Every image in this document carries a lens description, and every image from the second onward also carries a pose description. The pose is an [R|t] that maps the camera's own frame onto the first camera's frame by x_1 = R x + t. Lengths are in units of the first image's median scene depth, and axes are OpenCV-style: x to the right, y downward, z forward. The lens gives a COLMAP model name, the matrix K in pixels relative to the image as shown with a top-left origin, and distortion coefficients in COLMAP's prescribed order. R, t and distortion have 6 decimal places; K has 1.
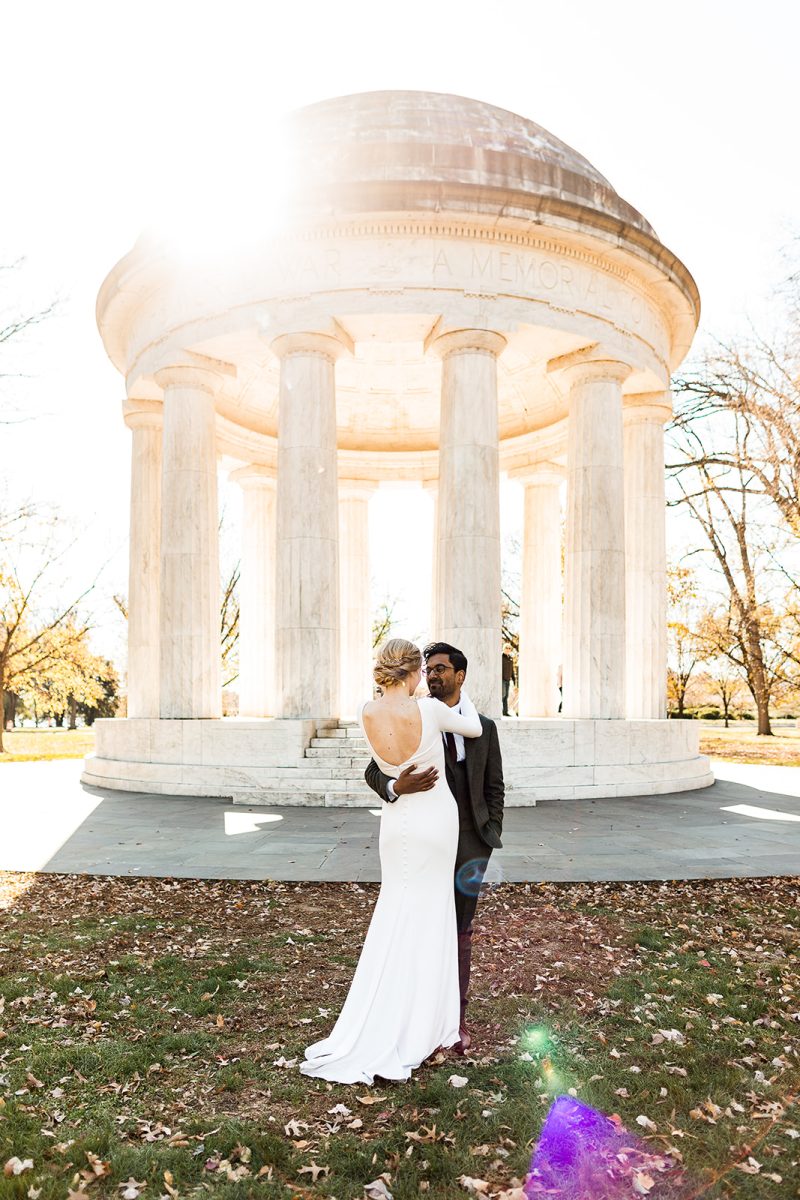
lens RADIAL K [[1418.7, 0, 400.0], [0, 1418.7, 600.0], [0, 0, 1]] dist [0.003323, -0.006374]
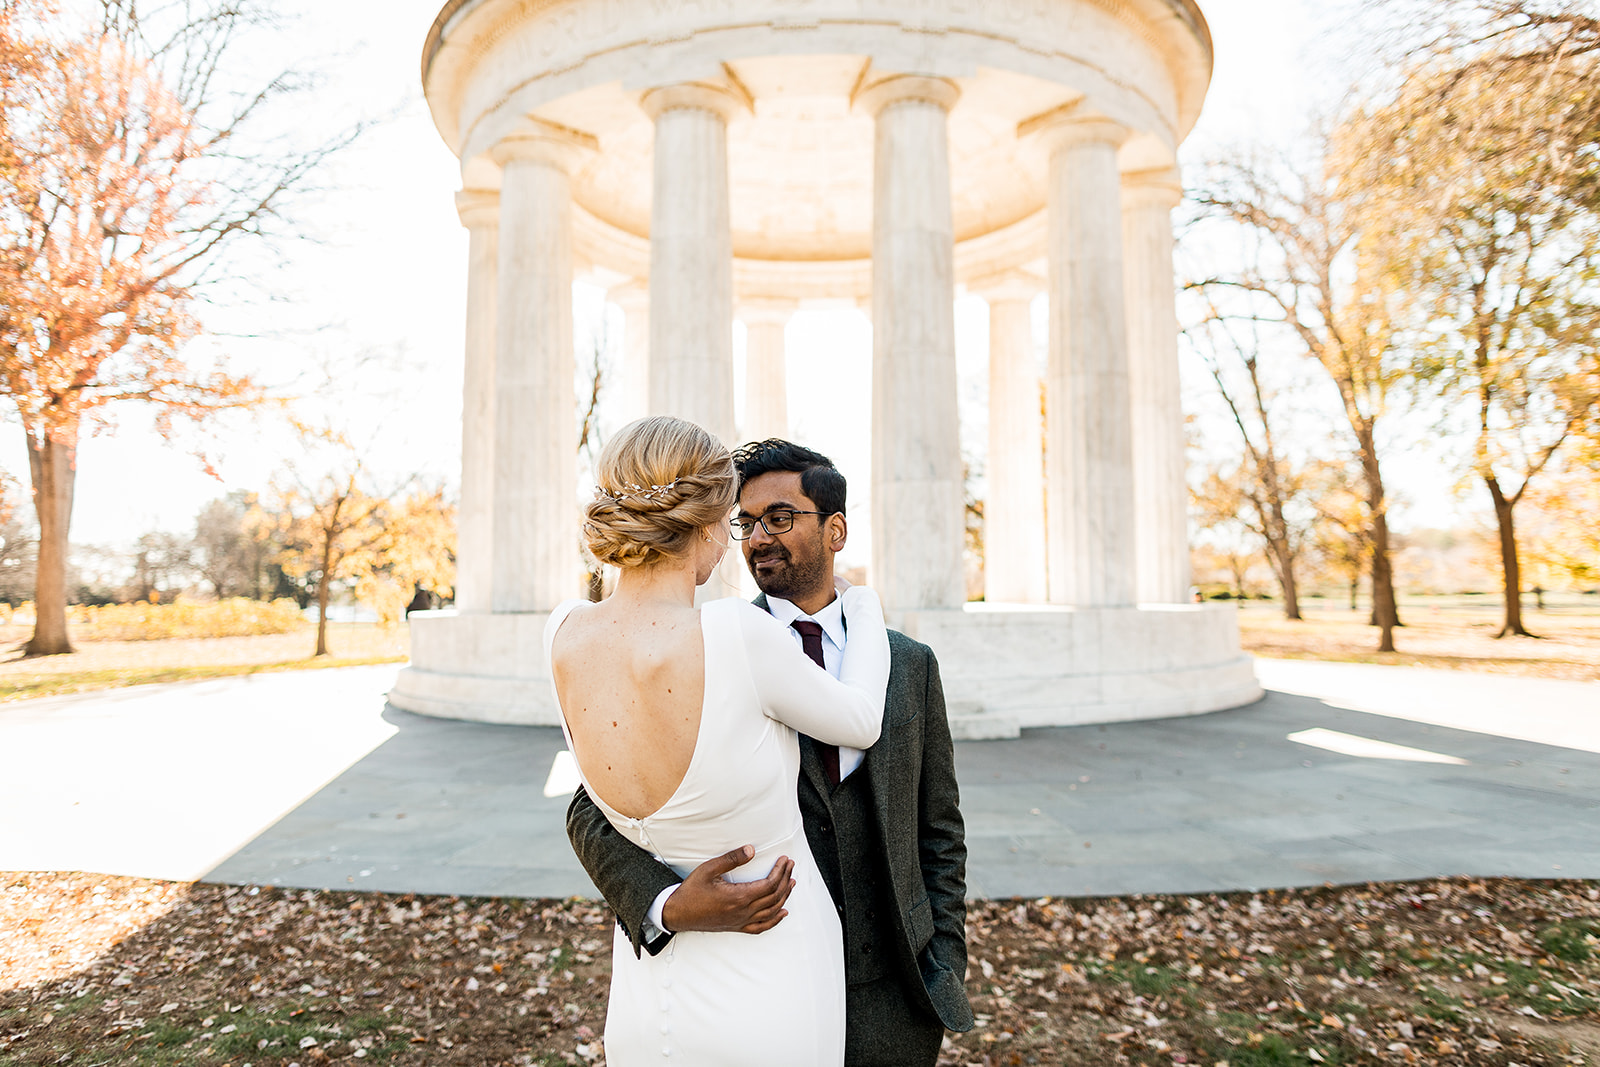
lens RADIAL K [[1110.1, 0, 801.0], [0, 1110.1, 438.8], [0, 0, 1]] dist [-0.006736, -0.001259]
pose [[0.997548, -0.019408, -0.067233, 0.027998], [0.015920, 0.998518, -0.052044, 0.026527], [0.068144, 0.050846, 0.996379, 0.433762]]
